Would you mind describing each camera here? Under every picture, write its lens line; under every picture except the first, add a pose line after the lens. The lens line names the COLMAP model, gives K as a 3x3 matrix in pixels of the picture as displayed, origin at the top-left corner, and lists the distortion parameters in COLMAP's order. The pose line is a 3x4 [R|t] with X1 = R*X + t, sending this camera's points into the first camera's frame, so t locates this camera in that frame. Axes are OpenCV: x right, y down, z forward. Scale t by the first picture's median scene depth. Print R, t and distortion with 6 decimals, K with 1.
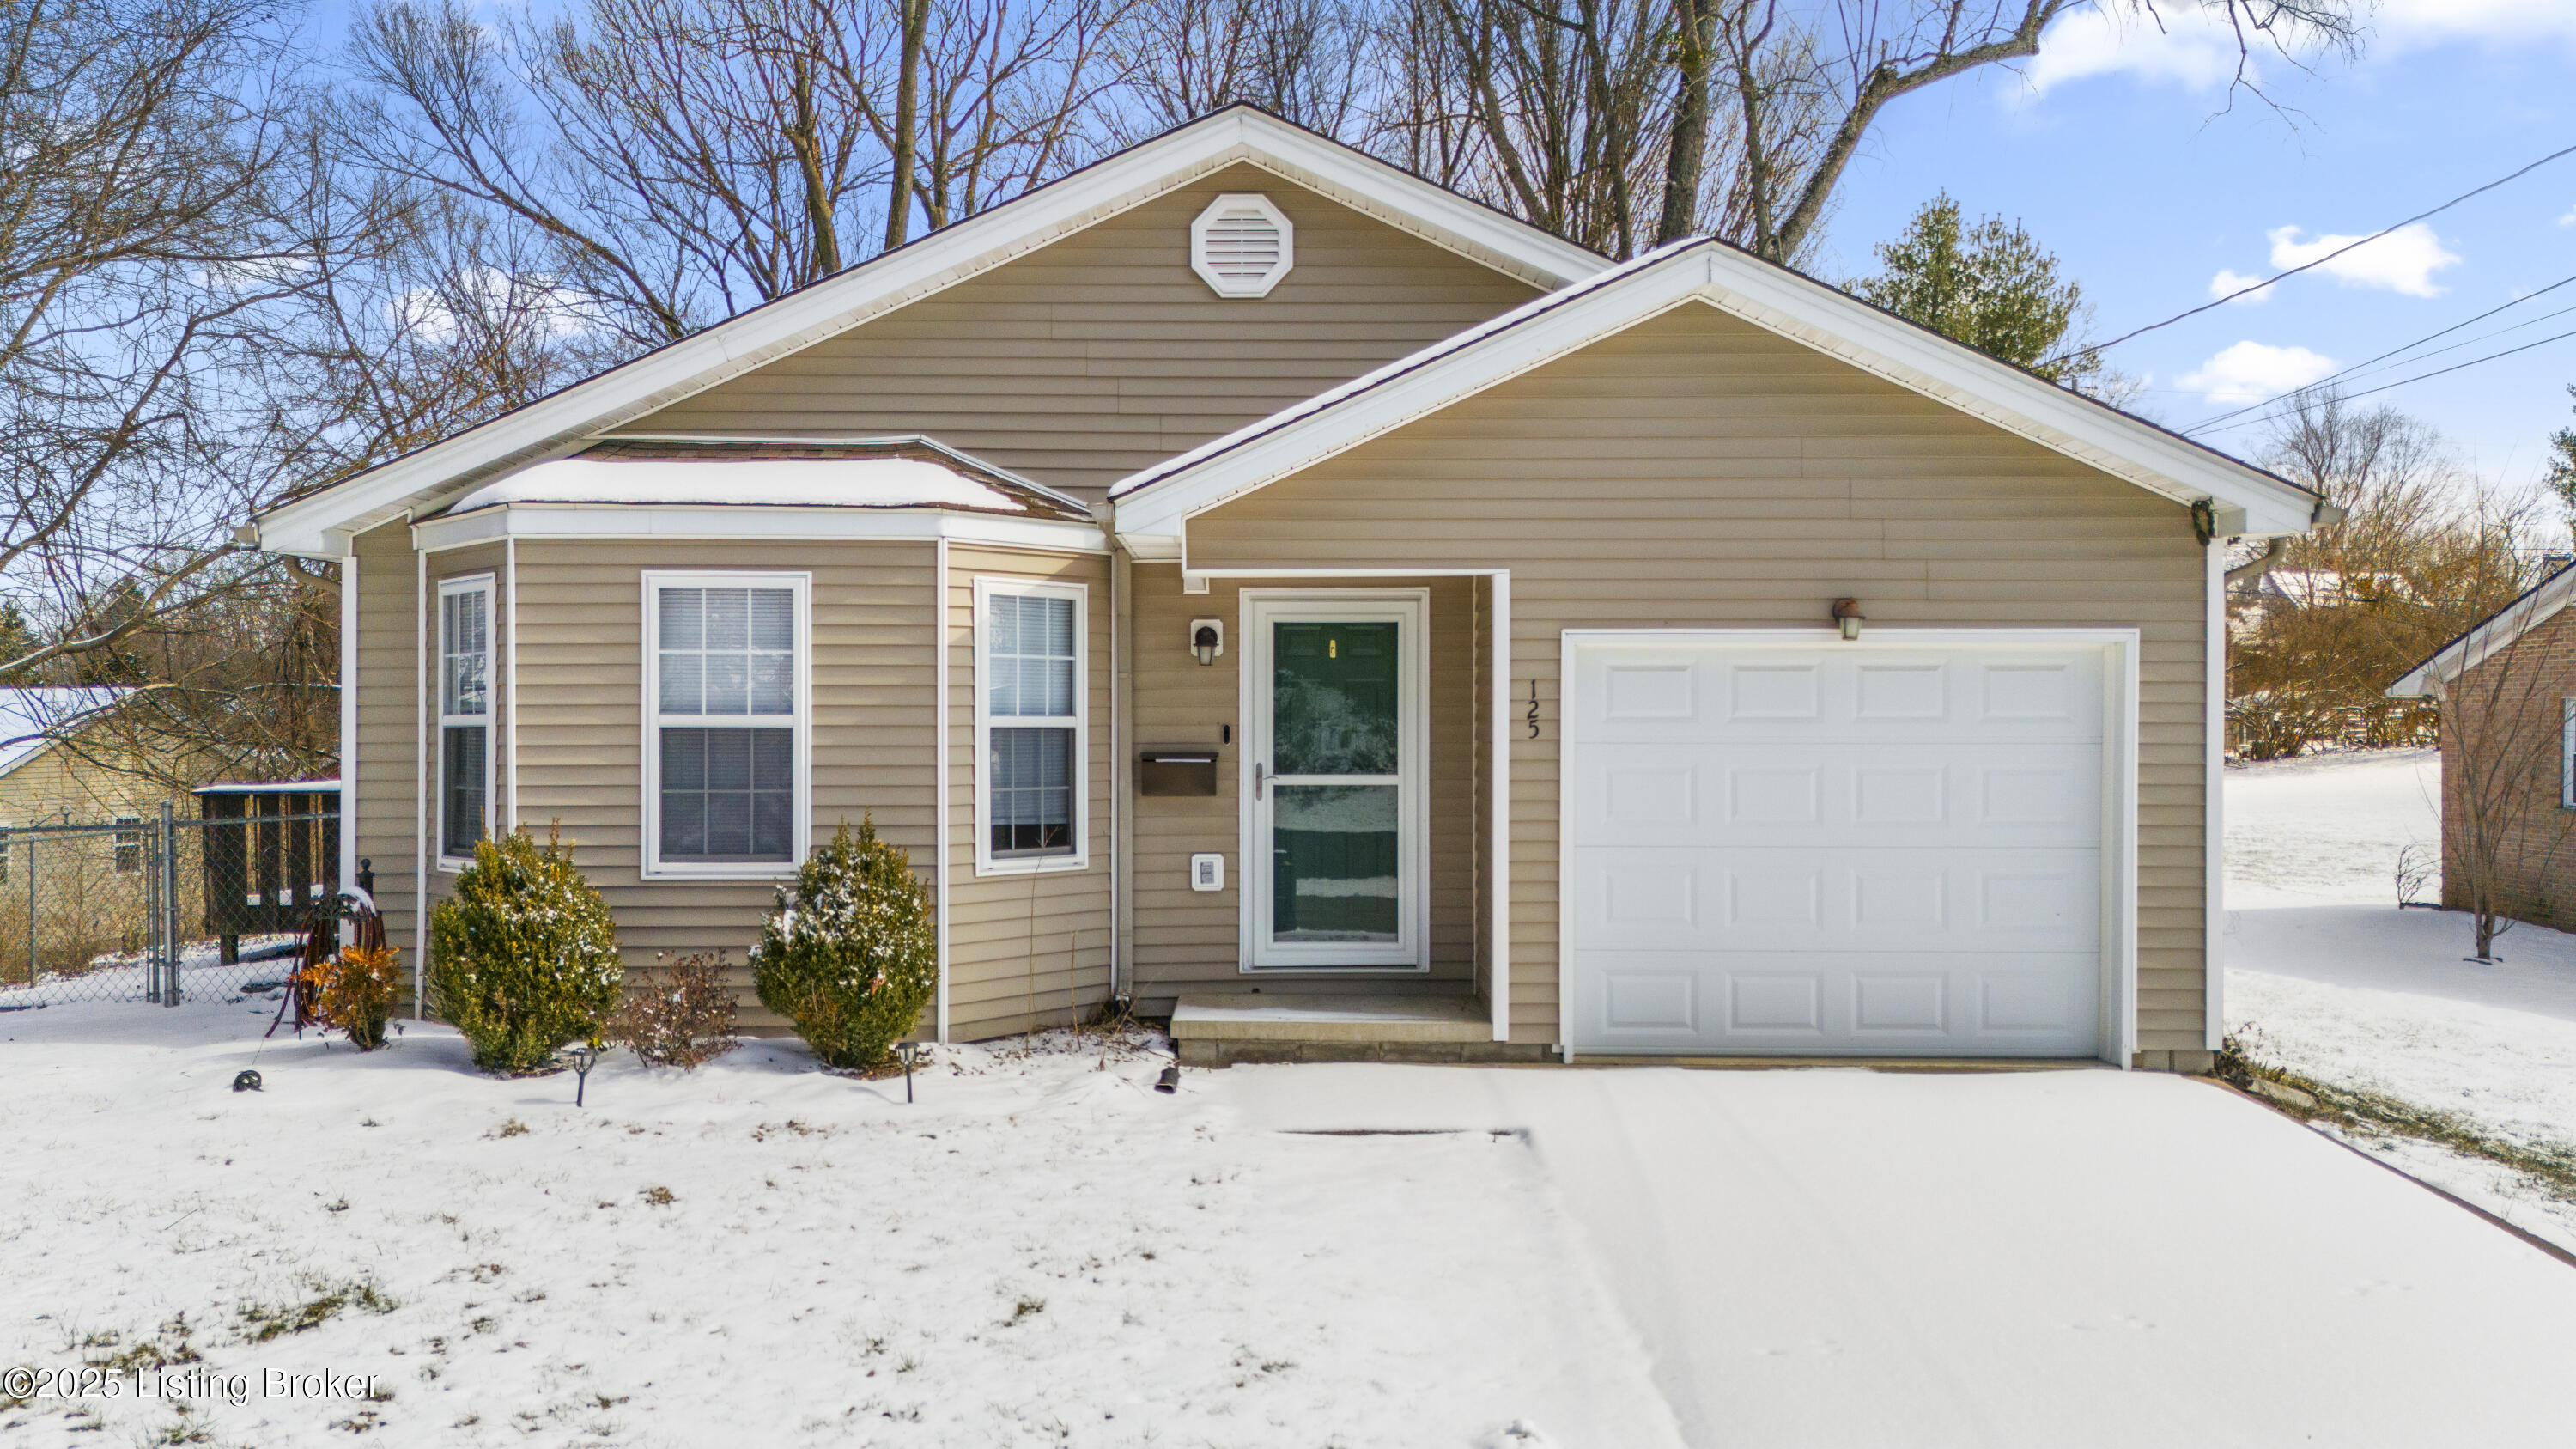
lens RADIAL K [[1880.3, 0, 1288.0], [0, 1880.3, 724.5], [0, 0, 1]] dist [0.039721, -0.089215]
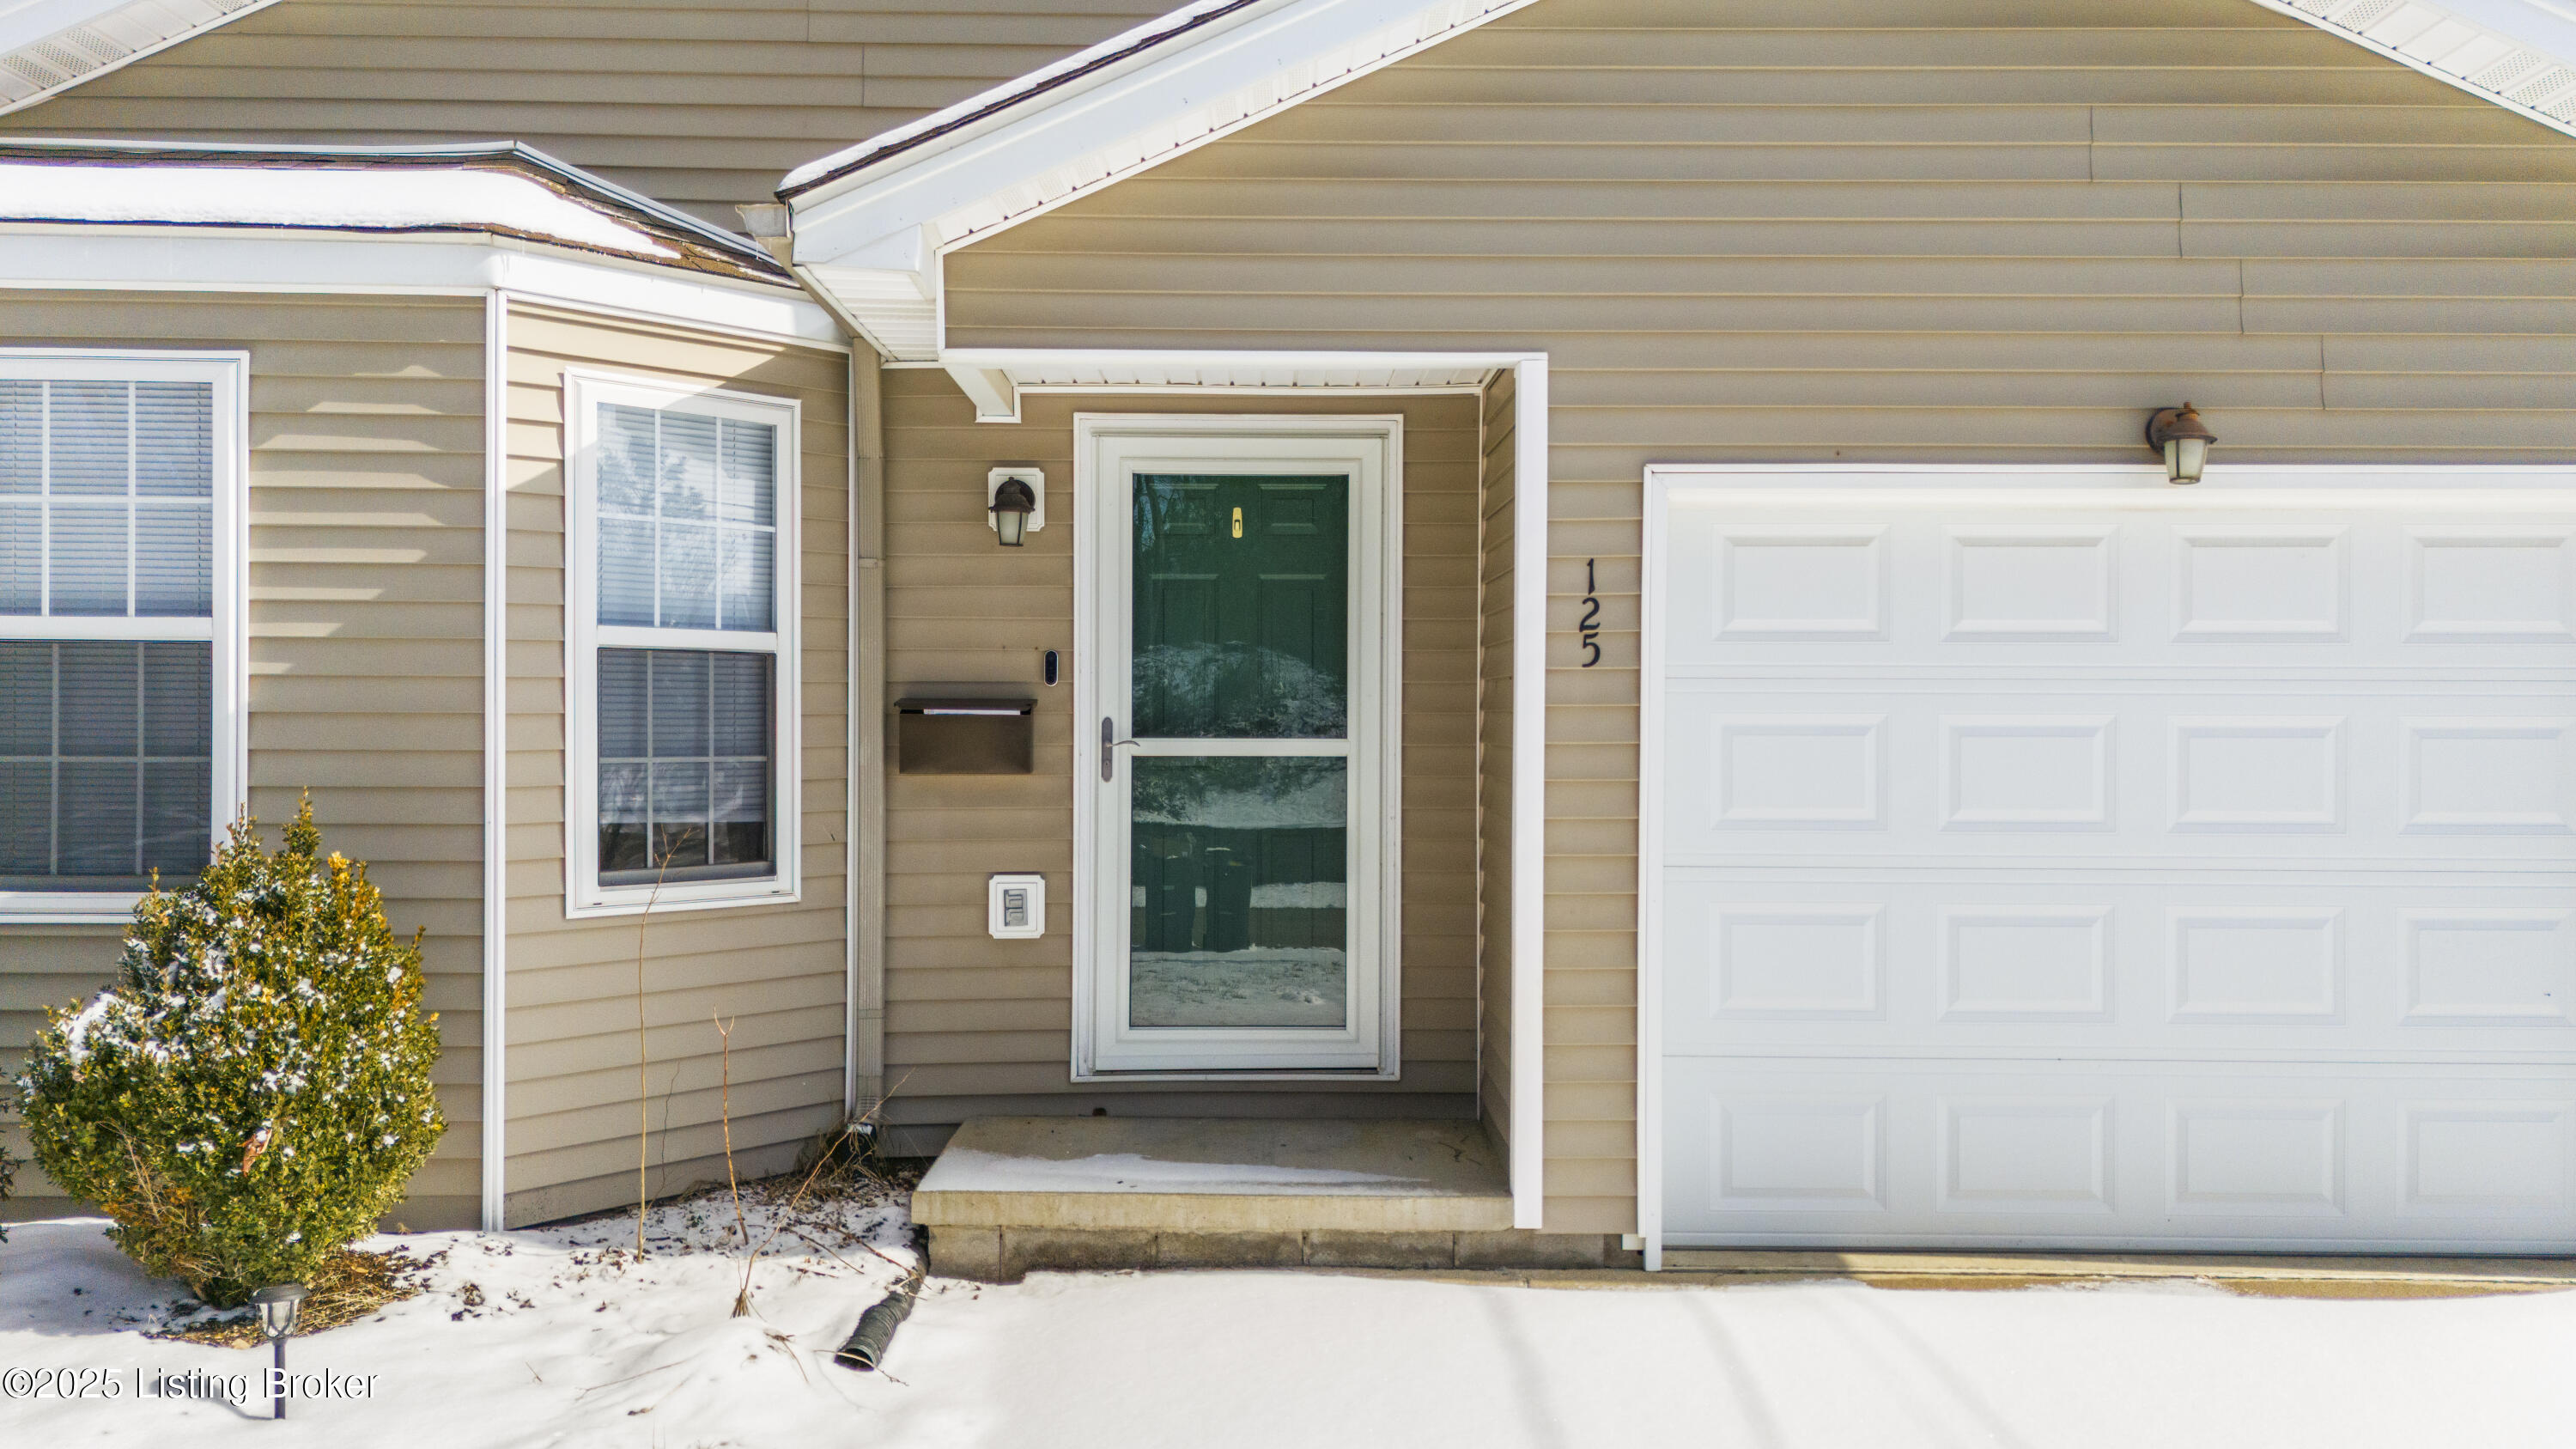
lens RADIAL K [[1880.3, 0, 1288.0], [0, 1880.3, 724.5], [0, 0, 1]] dist [0.039721, -0.089215]
pose [[0.999991, 0.003915, 0.001726, 0.039580], [-0.003923, 0.999982, 0.004569, 0.019995], [-0.001709, -0.004576, 0.999988, 0.426712]]
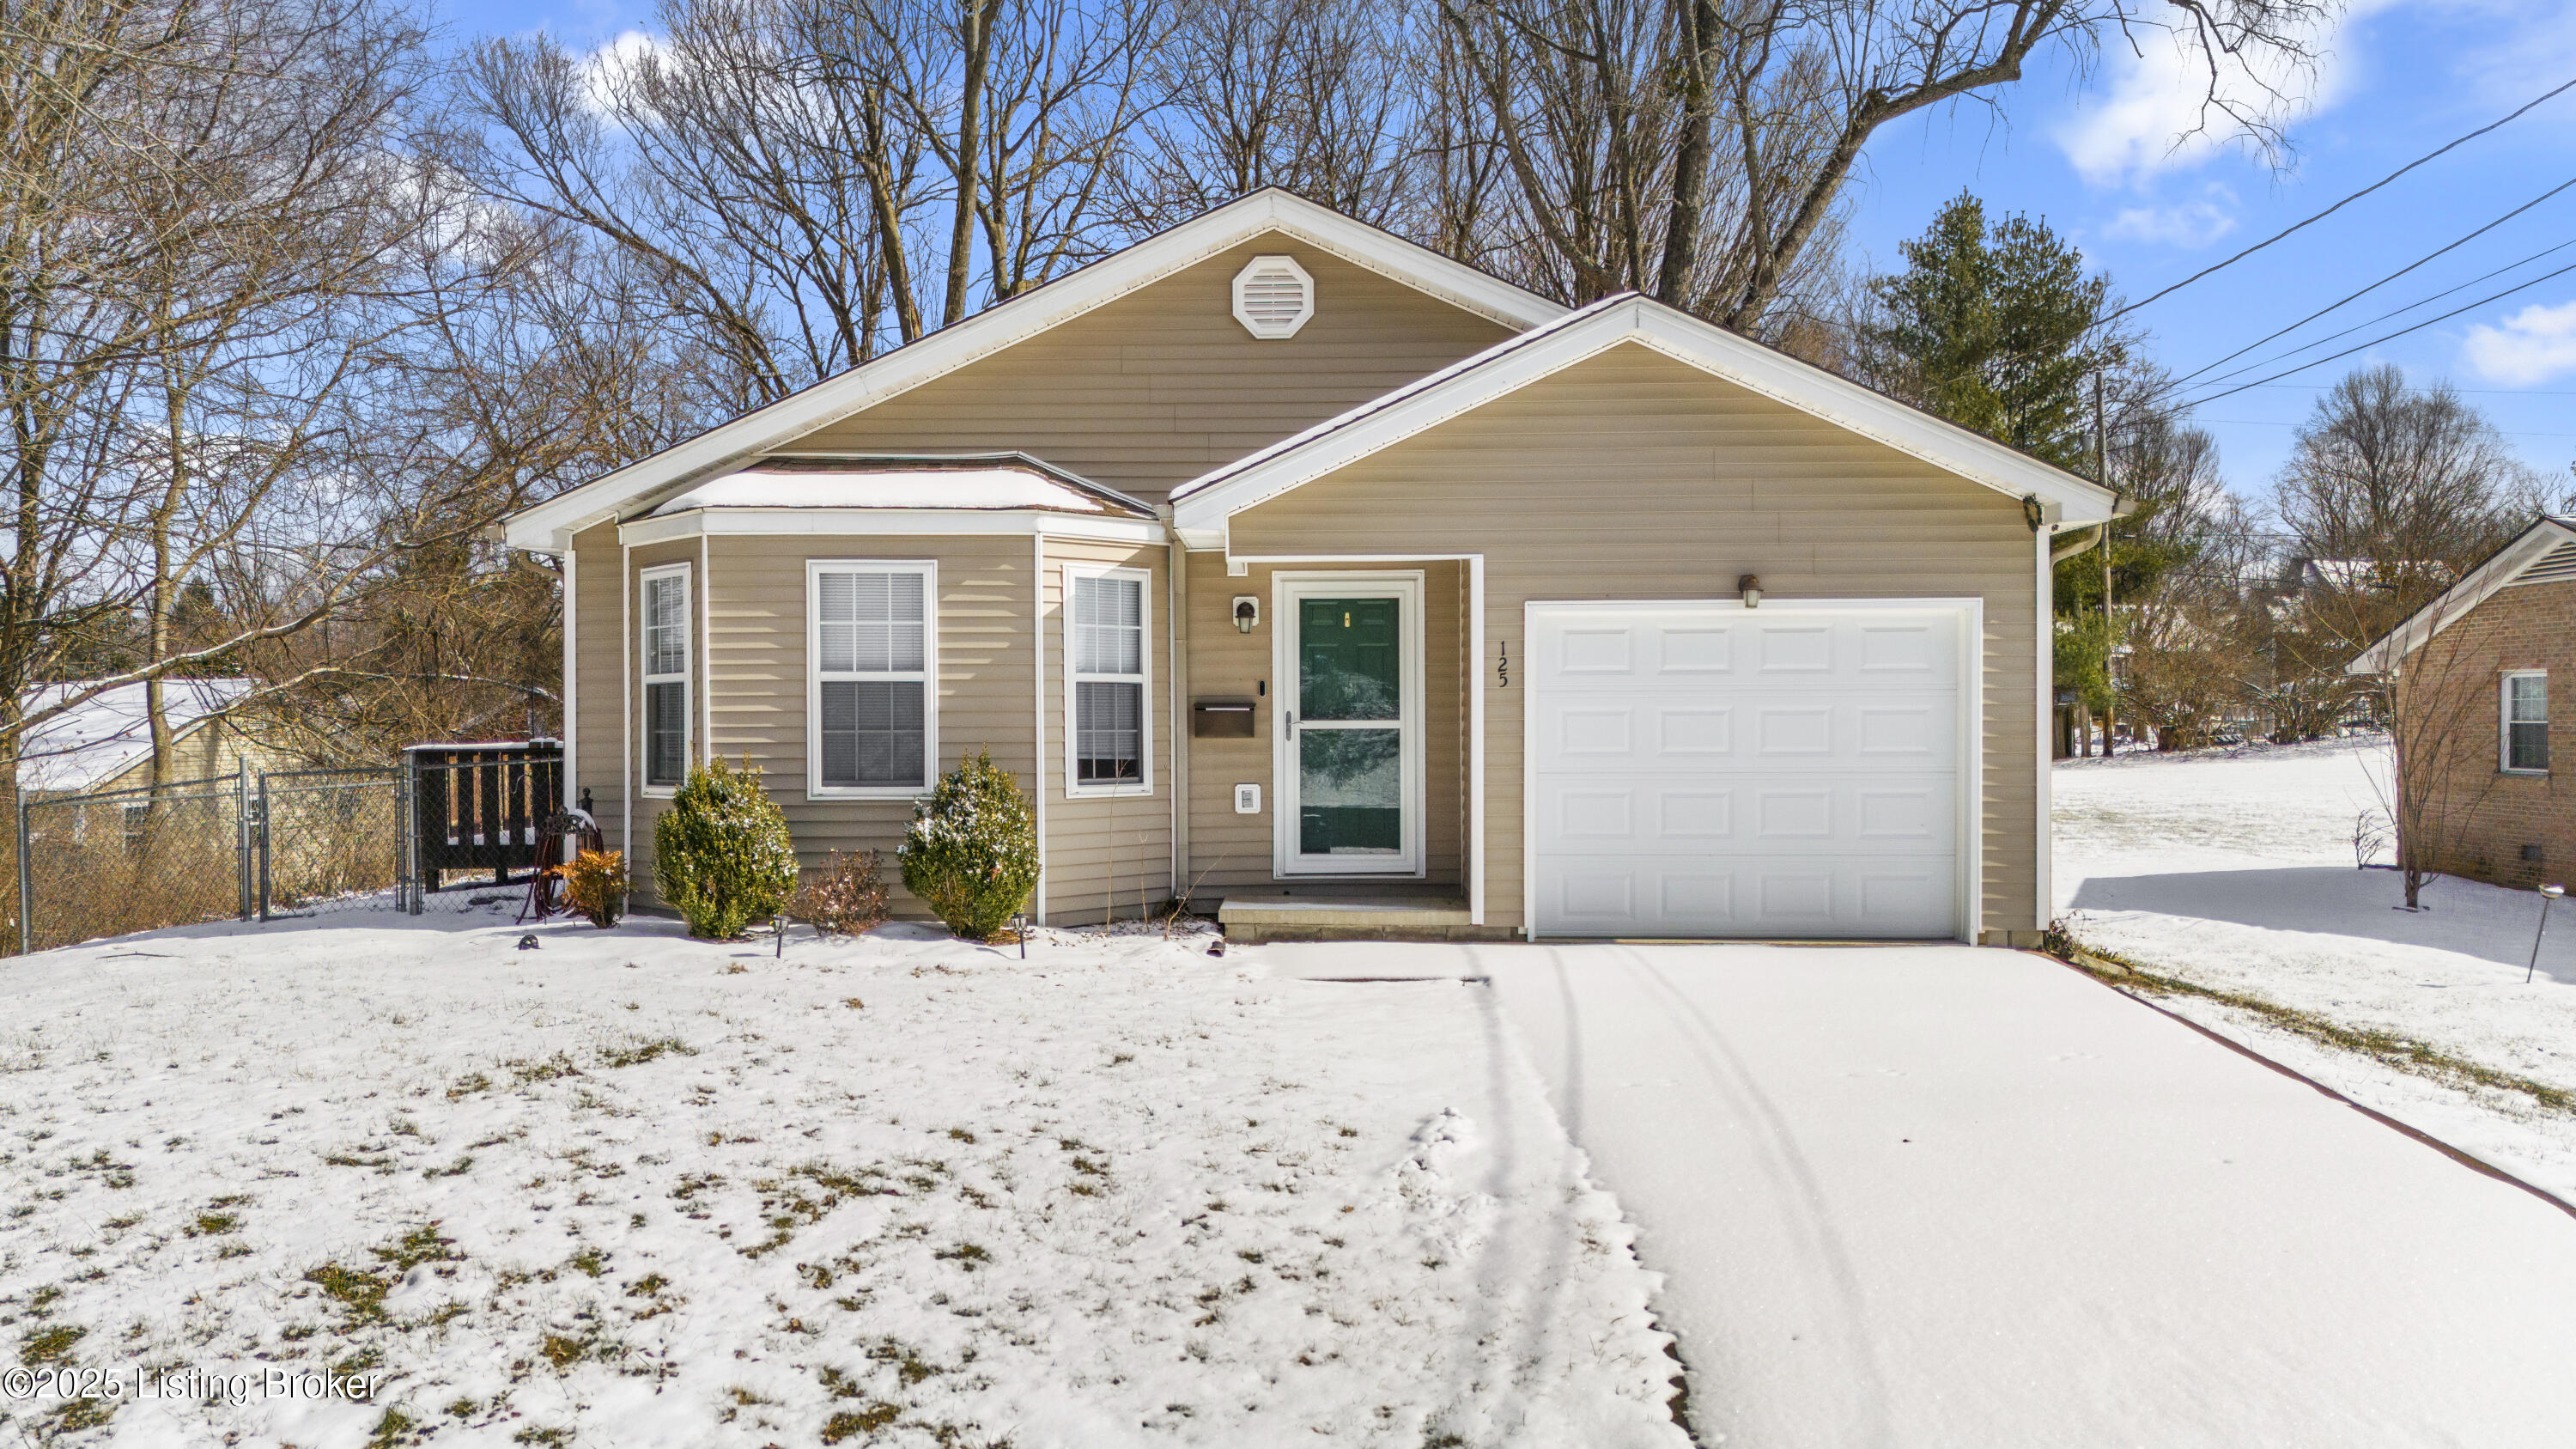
lens RADIAL K [[1880.3, 0, 1288.0], [0, 1880.3, 724.5], [0, 0, 1]] dist [0.039721, -0.089215]
pose [[0.999684, -0.004352, -0.024760, 0.015438], [0.004414, 0.999987, 0.002462, 0.026597], [0.024749, -0.002570, 0.999690, -0.253845]]
